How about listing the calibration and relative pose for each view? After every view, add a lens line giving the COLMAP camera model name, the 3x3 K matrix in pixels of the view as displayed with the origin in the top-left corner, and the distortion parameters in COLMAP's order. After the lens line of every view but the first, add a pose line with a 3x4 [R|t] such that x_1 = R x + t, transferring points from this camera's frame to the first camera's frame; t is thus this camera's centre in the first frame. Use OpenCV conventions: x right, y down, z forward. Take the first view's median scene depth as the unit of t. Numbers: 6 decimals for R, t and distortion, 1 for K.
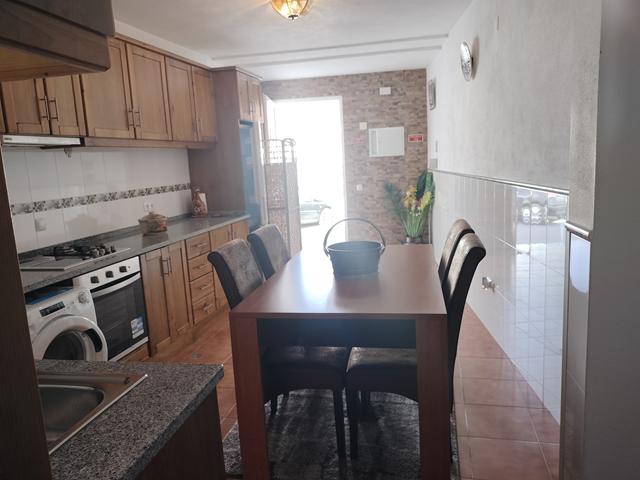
lens RADIAL K [[471.2, 0, 320.0], [0, 471.2, 240.0], [0, 0, 1]] dist [0.033285, -0.046740]
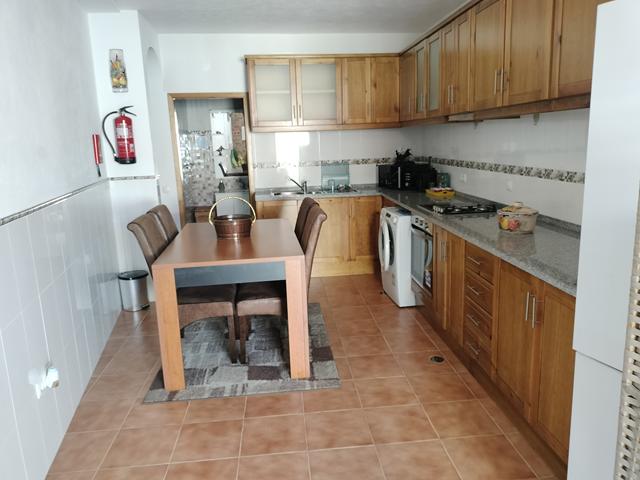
lens RADIAL K [[471.2, 0, 320.0], [0, 471.2, 240.0], [0, 0, 1]] dist [0.033285, -0.046740]
pose [[-0.955456, 0.080328, -0.283991, 0.177206], [-0.031090, 0.929499, 0.367513, -0.277135], [0.293490, 0.359972, -0.885598, 1.668944]]
